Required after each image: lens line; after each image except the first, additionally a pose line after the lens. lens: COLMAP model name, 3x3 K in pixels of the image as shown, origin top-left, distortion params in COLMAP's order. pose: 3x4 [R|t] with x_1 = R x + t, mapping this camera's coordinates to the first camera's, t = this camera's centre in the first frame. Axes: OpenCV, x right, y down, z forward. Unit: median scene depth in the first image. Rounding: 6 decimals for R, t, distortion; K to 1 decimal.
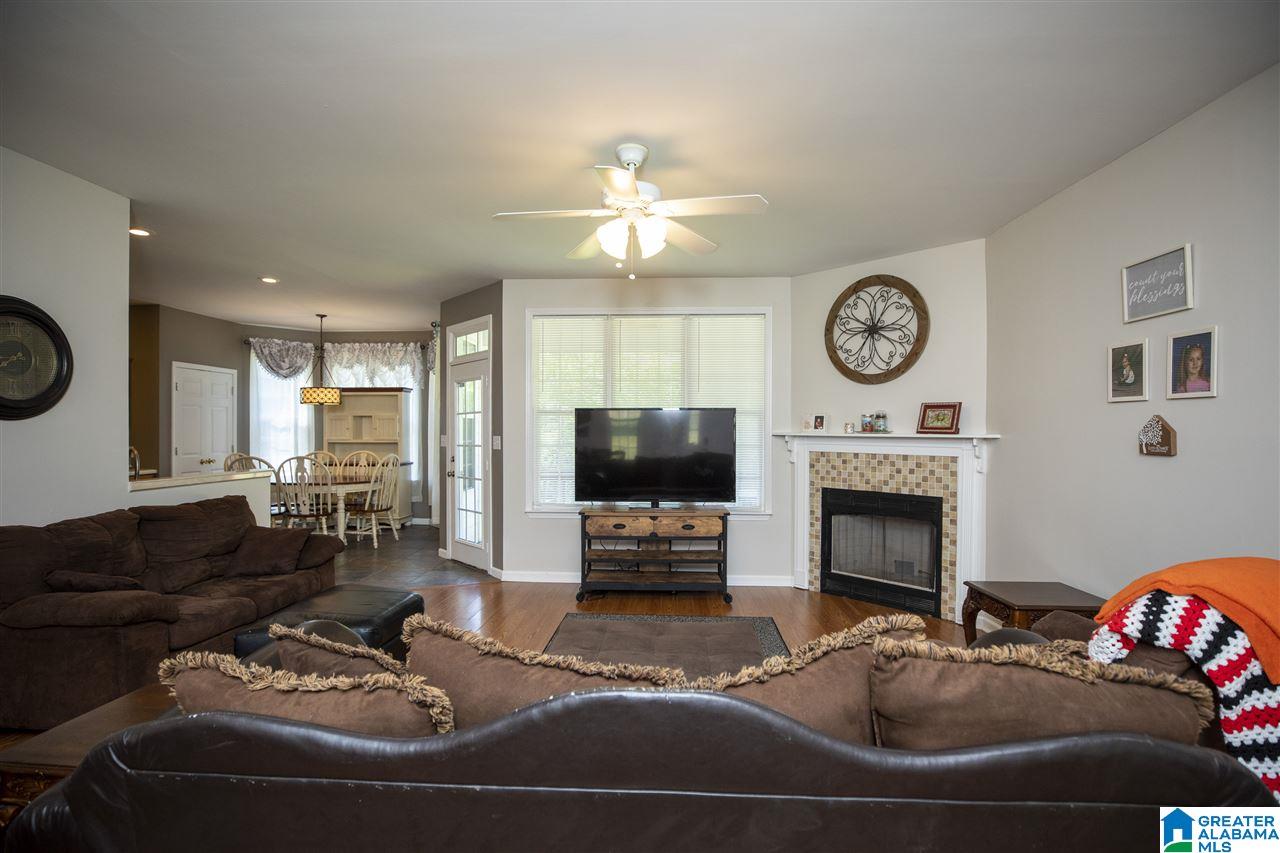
lens RADIAL K [[596.3, 0, 645.7], [0, 596.3, 429.1], [0, 0, 1]] dist [-0.030247, 0.000185]
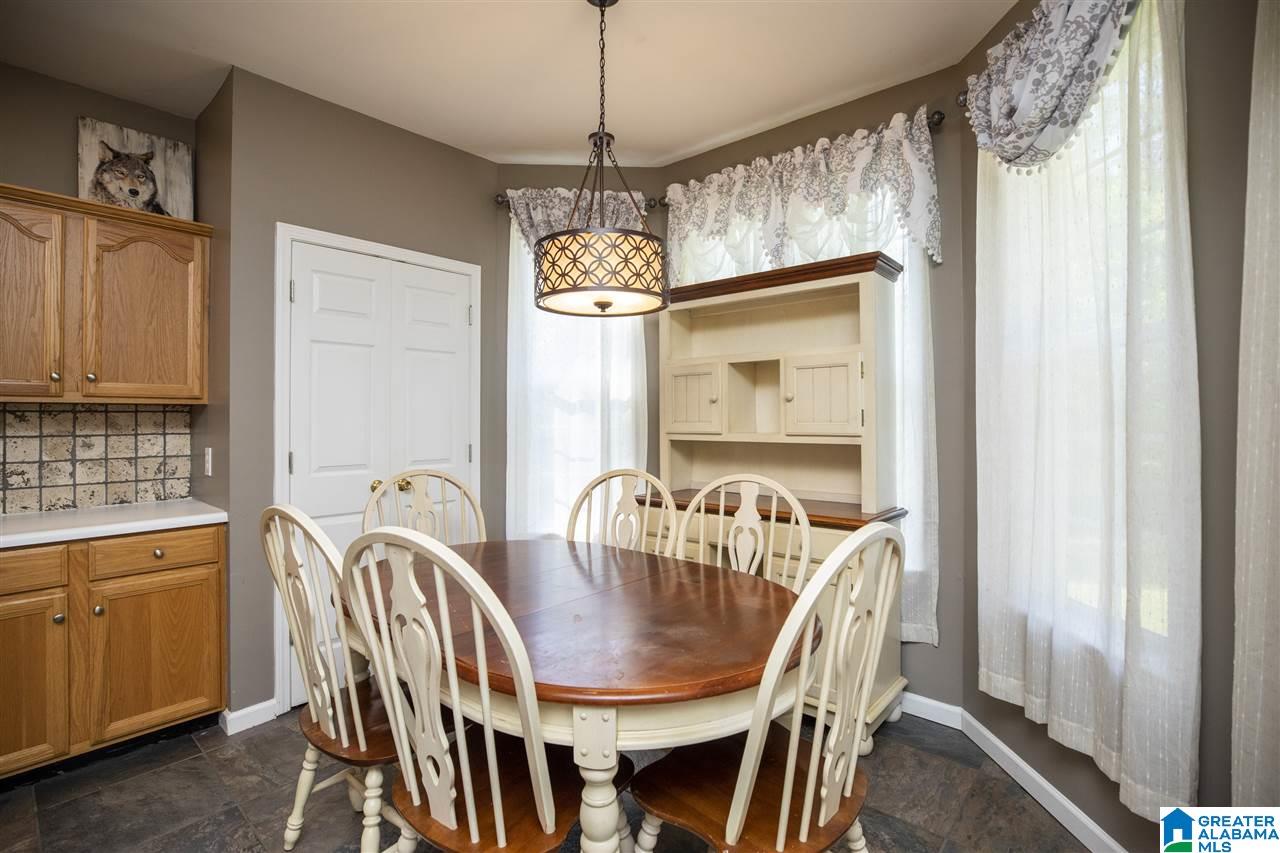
lens RADIAL K [[587.5, 0, 653.5], [0, 587.5, 423.4], [0, 0, 1]] dist [-0.042241, 0.000141]
pose [[0.789404, -0.001087, -0.613873, -0.523786], [0.002236, 0.999997, 0.001103, 0.020249], [0.613870, -0.002243, 0.789404, 1.154510]]
